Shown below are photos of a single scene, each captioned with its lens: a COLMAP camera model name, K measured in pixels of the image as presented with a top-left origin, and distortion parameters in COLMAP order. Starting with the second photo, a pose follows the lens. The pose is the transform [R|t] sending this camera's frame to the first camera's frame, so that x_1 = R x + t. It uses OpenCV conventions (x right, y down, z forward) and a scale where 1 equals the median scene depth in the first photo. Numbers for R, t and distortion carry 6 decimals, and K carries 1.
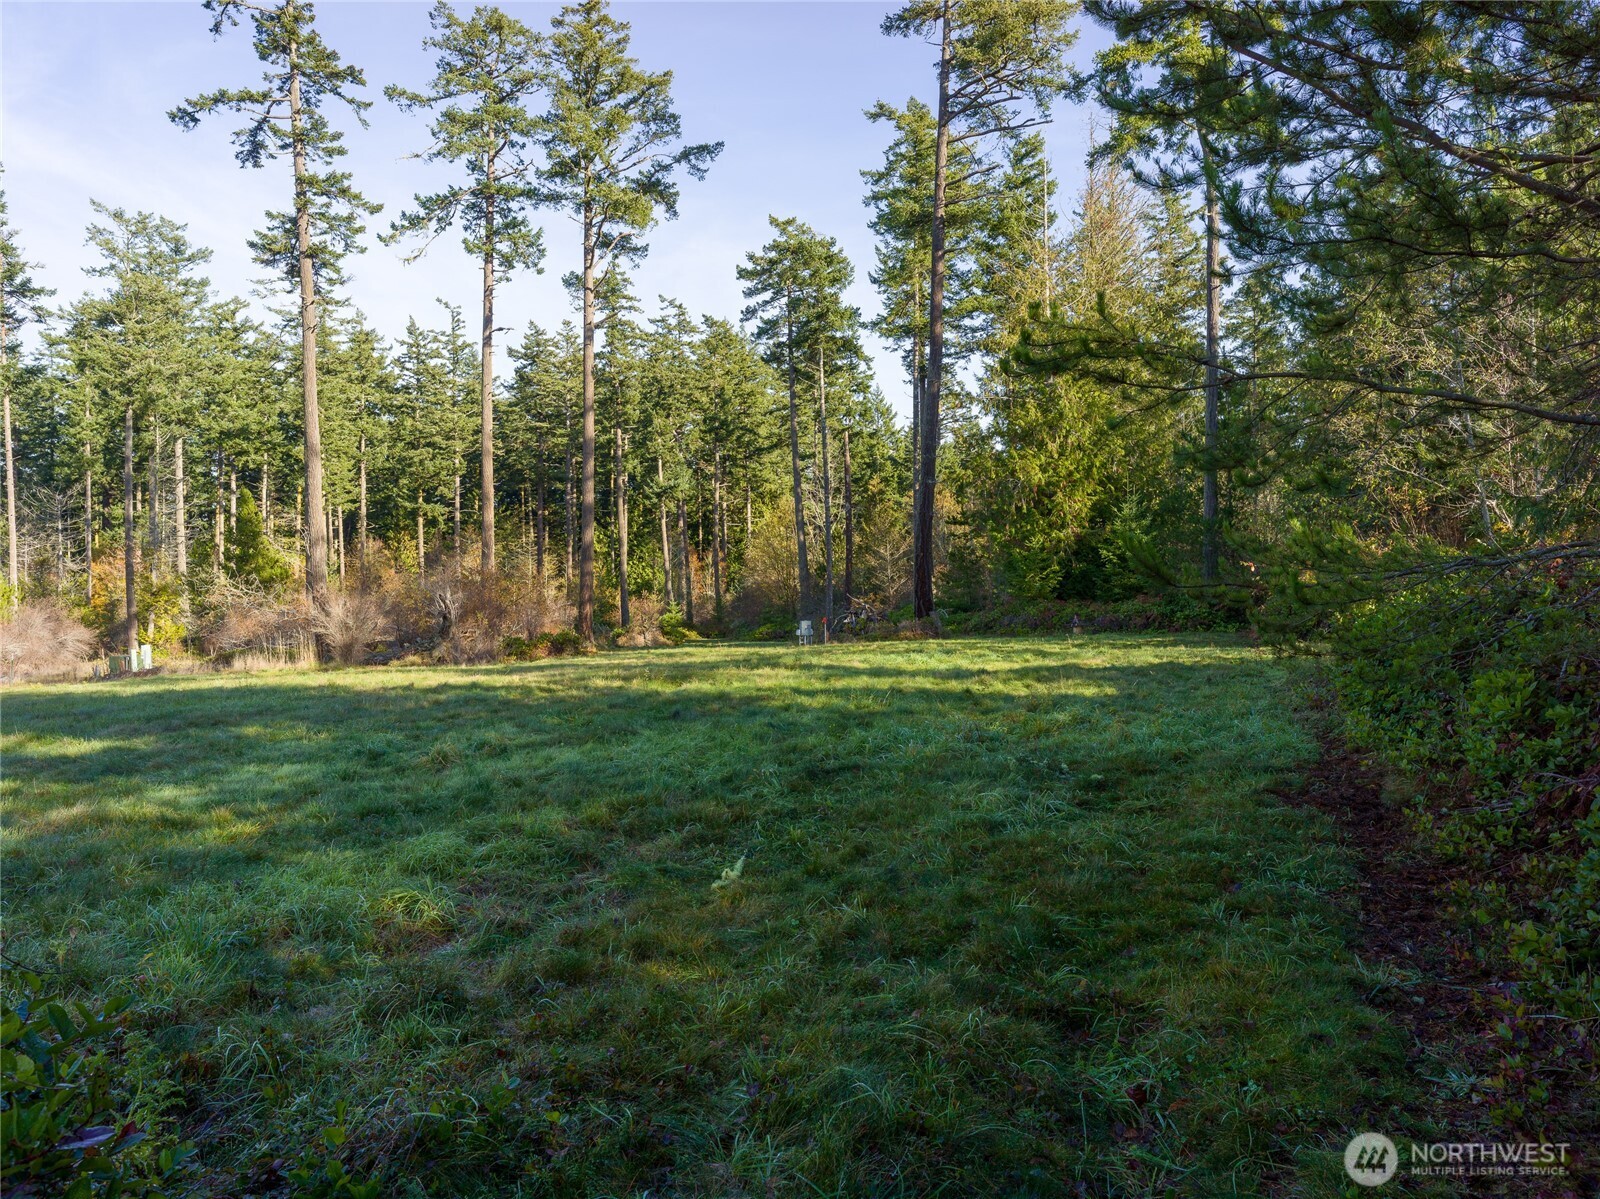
lens RADIAL K [[1036.0, 0, 800.1], [0, 1036.0, 599.4], [0, 0, 1]] dist [0.002778, 0.001293]
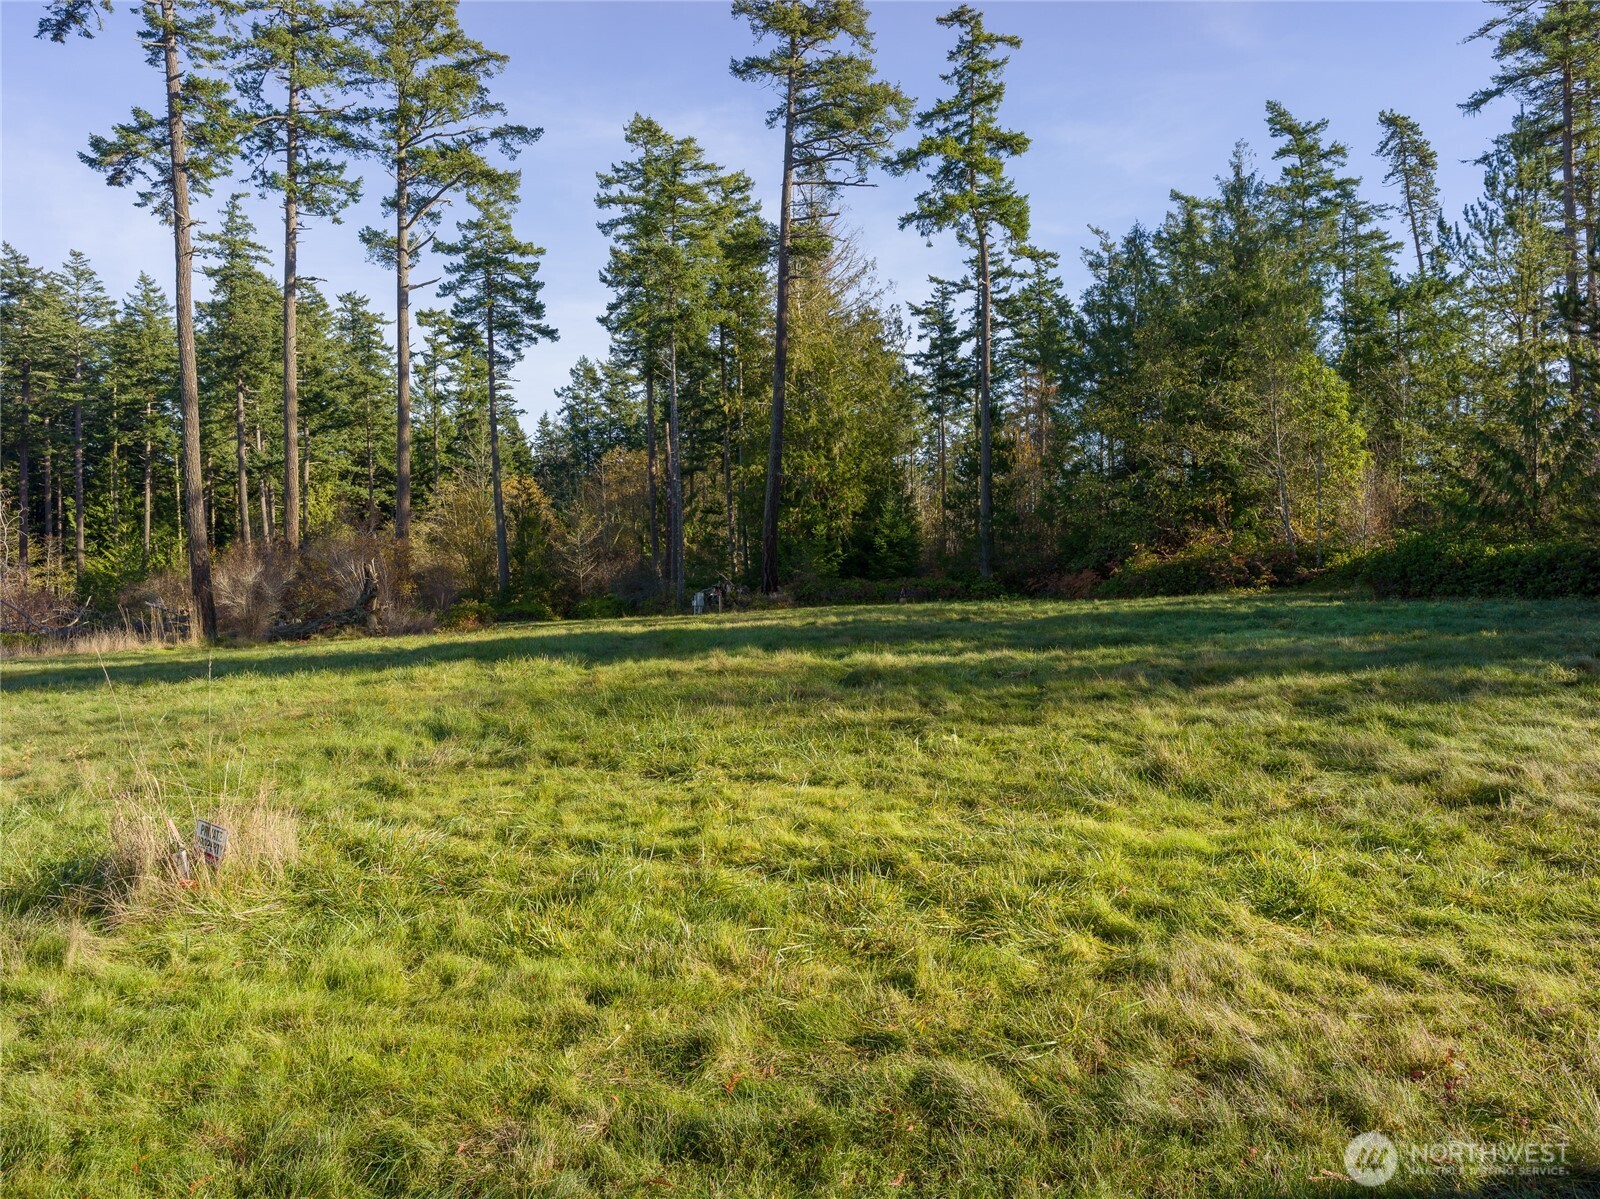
lens RADIAL K [[1036.0, 0, 797.2], [0, 1036.0, 598.1], [0, 0, 1]] dist [0.002778, 0.001293]
pose [[0.859262, -0.001436, 0.511534, -0.379167], [0.002751, 0.999995, -0.001814, 0.023132], [-0.511529, 0.002966, 0.859261, -0.003229]]
